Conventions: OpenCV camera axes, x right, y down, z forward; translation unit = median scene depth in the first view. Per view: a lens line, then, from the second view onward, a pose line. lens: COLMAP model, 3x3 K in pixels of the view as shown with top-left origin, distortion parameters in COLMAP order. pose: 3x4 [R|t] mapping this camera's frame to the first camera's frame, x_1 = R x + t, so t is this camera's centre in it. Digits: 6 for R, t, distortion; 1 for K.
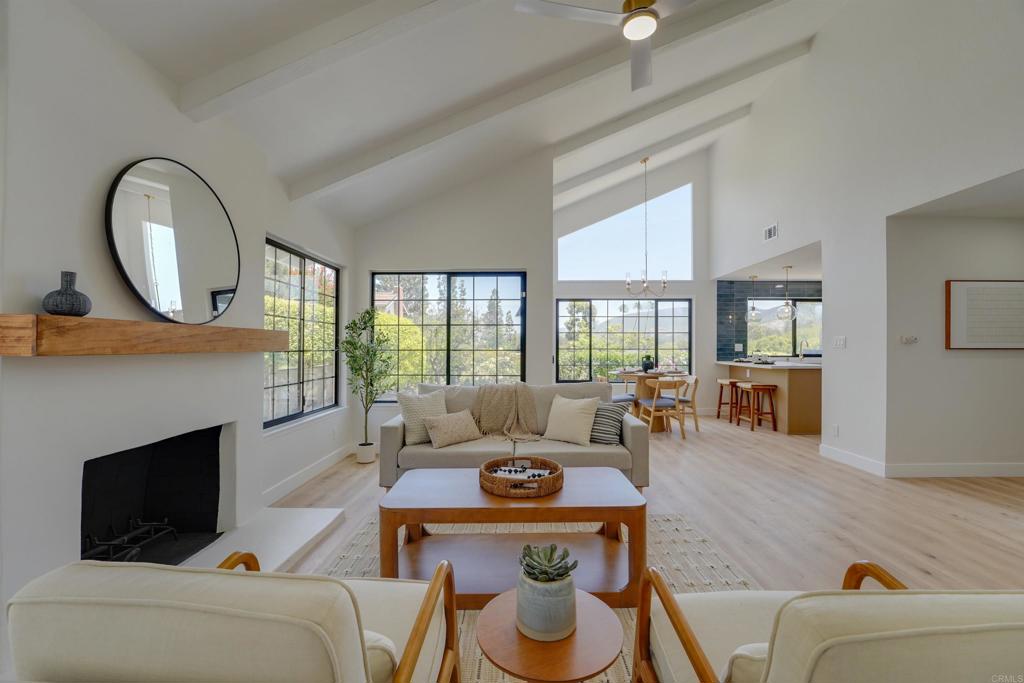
lens RADIAL K [[416.8, 0, 512.1], [0, 416.8, 344.1], [0, 0, 1]] dist [-0.026765, 0.000509]
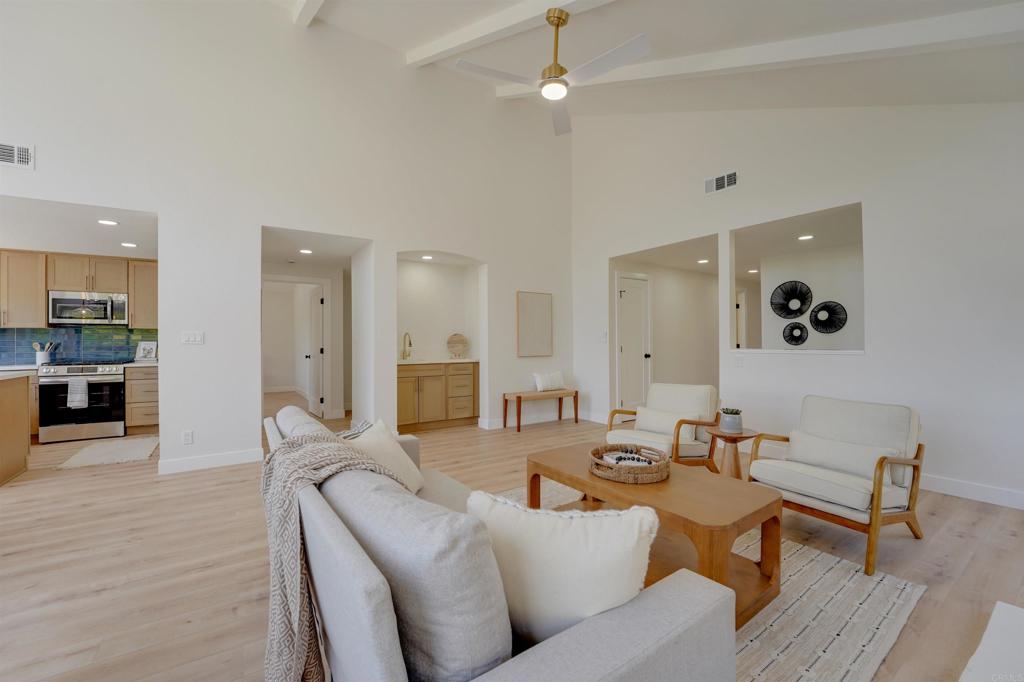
lens RADIAL K [[417.8, 0, 510.9], [0, 417.8, 343.3], [0, 0, 1]] dist [-0.029952, 0.003802]
pose [[-0.576822, 0.000827, 0.816869, -0.321569], [0.002254, 0.999997, 0.000579, 0.008438], [-0.816867, 0.002176, -0.576823, 0.900418]]
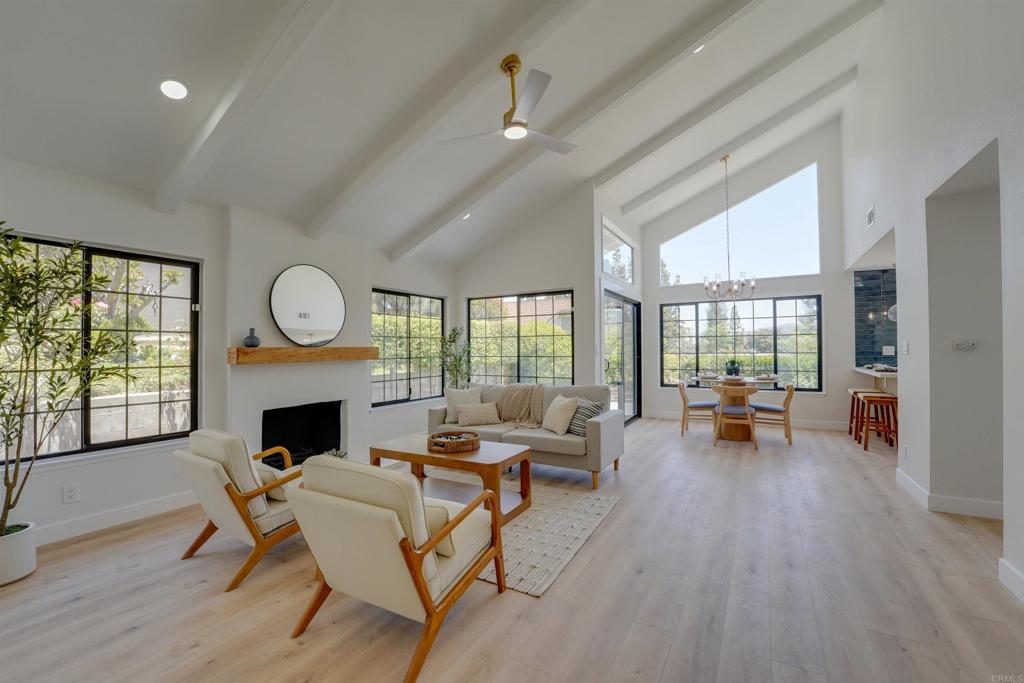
lens RADIAL K [[423.7, 0, 510.5], [0, 423.7, 343.8], [0, 0, 1]] dist [-0.025602, 0.001132]
pose [[0.869702, -0.015131, -0.493345, 0.485489], [0.014097, 0.999884, -0.005815, -0.018019], [0.493376, -0.001897, 0.869814, -0.132615]]
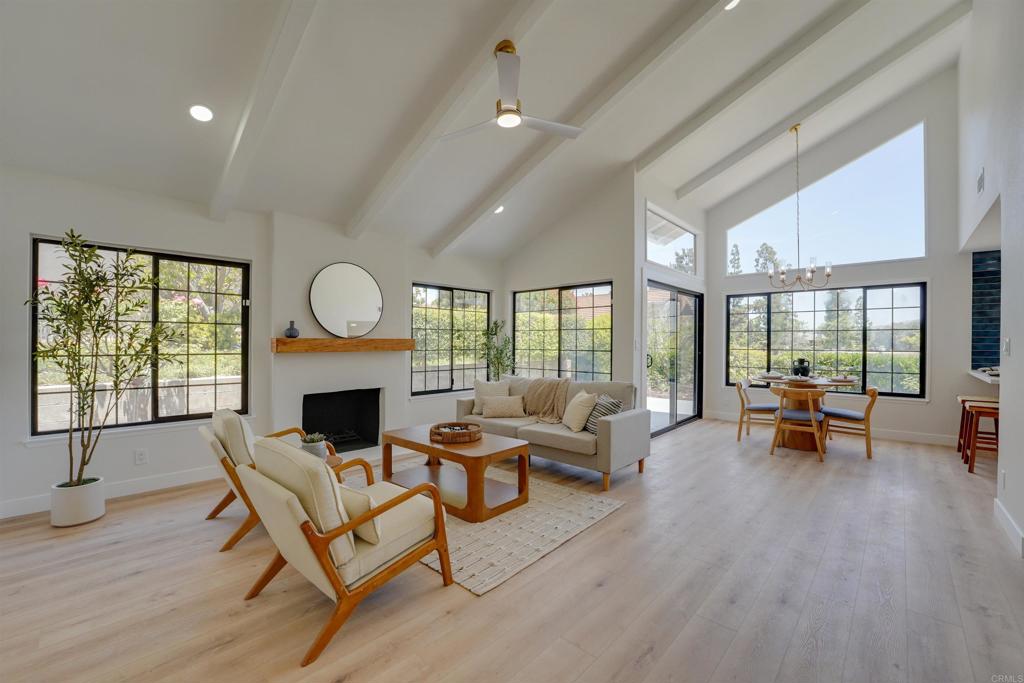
lens RADIAL K [[417.8, 0, 510.9], [0, 417.8, 343.8], [0, 0, 1]] dist [-0.029952, 0.003802]
pose [[0.741109, 0.003633, -0.671375, 0.607326], [0.002883, 0.999959, 0.008594, -0.016413], [0.671379, -0.008304, 0.741068, -0.016175]]
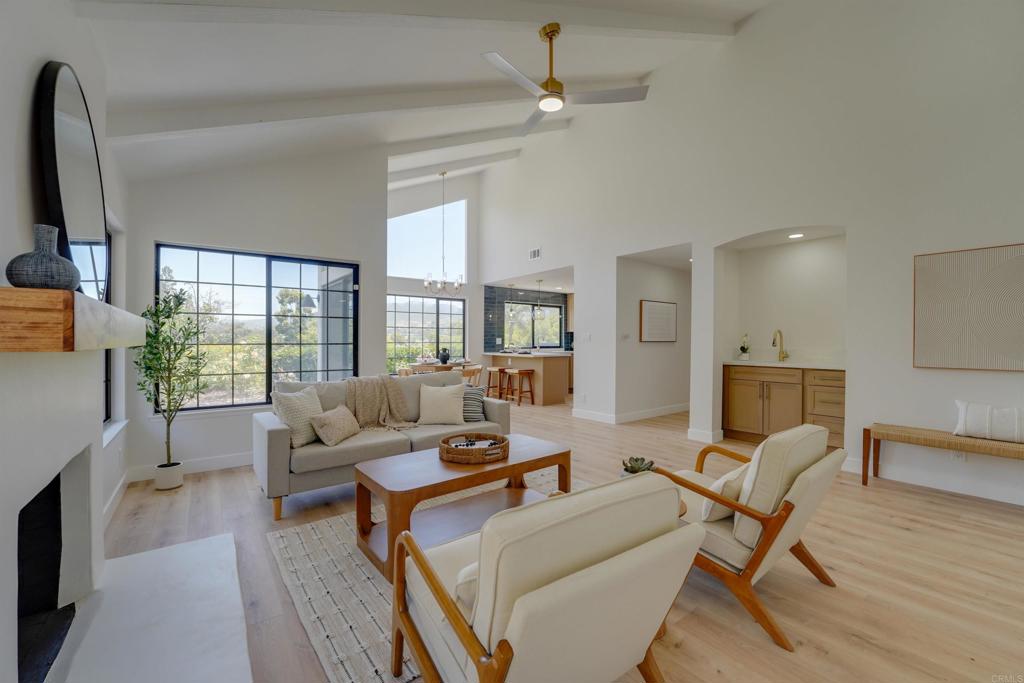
lens RADIAL K [[417.8, 0, 510.9], [0, 417.8, 343.8], [0, 0, 1]] dist [-0.029952, 0.003802]
pose [[0.786033, -0.004831, 0.618166, -0.310977], [-0.003241, 0.999924, 0.011935, 0.001709], [-0.618176, -0.011385, 0.785957, -0.002777]]
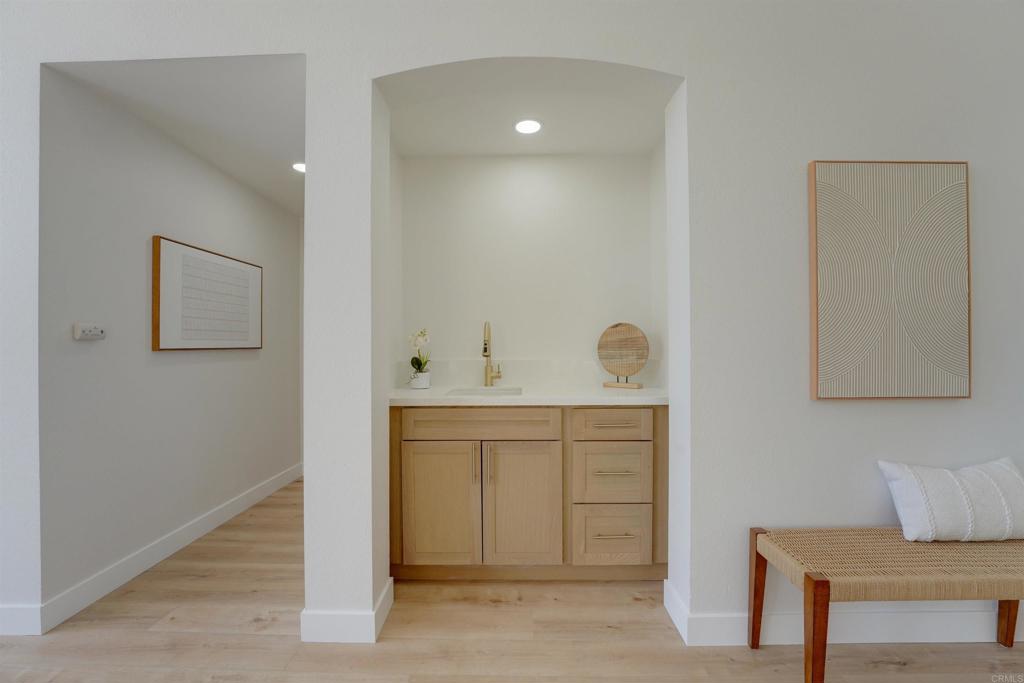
lens RADIAL K [[417.8, 0, 510.9], [0, 417.8, 343.8], [0, 0, 1]] dist [-0.029952, 0.003802]
pose [[-0.007509, -0.001917, 0.999970, 0.383090], [0.002417, 0.999995, 0.001935, 0.002065], [-0.999969, 0.002432, -0.007505, 0.391381]]
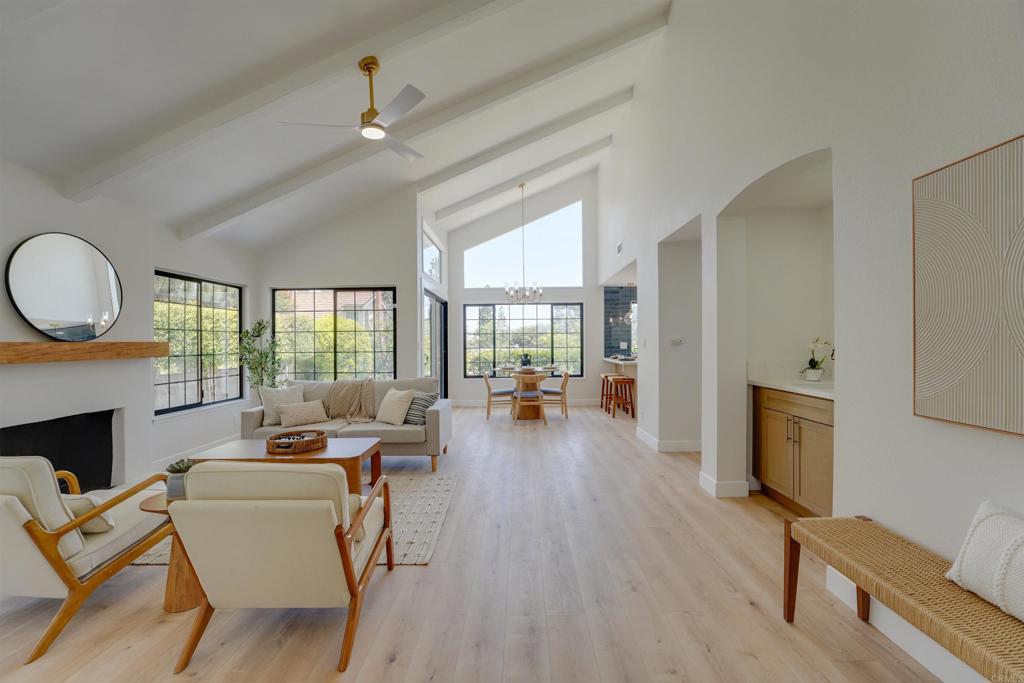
lens RADIAL K [[417.8, 0, 510.9], [0, 417.8, 343.8], [0, 0, 1]] dist [-0.029952, 0.003802]
pose [[0.999949, -0.010133, -0.000015, 0.383378], [0.010132, 0.999891, 0.010744, -0.018936], [-0.000094, -0.010744, 0.999942, -0.228403]]
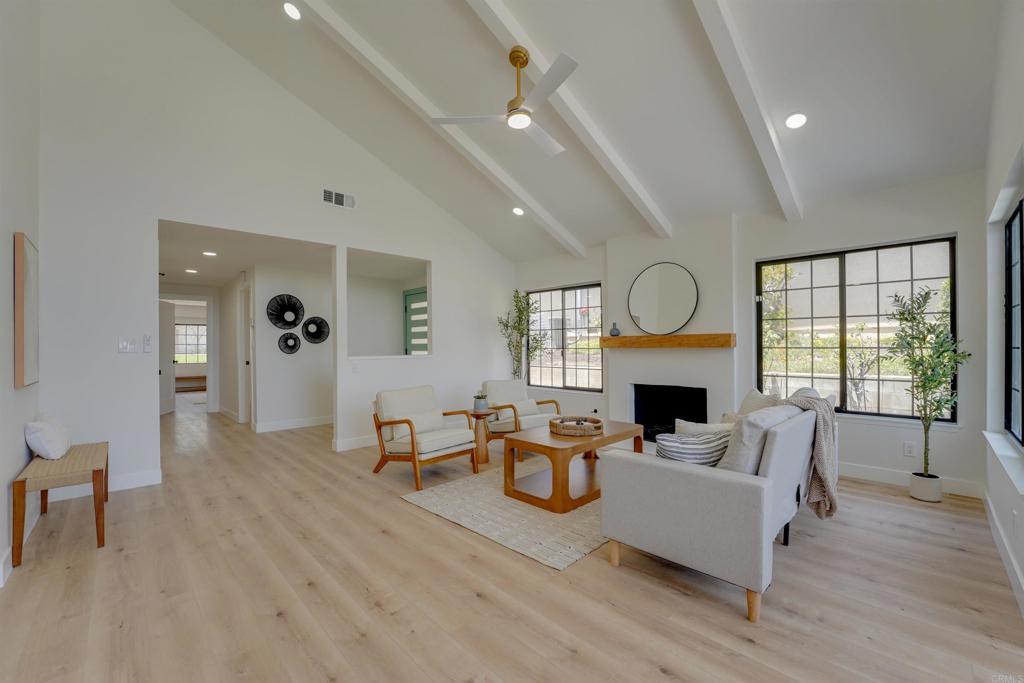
lens RADIAL K [[419.7, 0, 509.8], [0, 419.7, 343.5], [0, 0, 1]] dist [-0.026095, 0.000558]
pose [[-0.709069, 0.000260, -0.705139, 0.656823], [0.011453, 0.999872, -0.011147, 0.006538], [0.705046, -0.015980, -0.708982, 0.963458]]
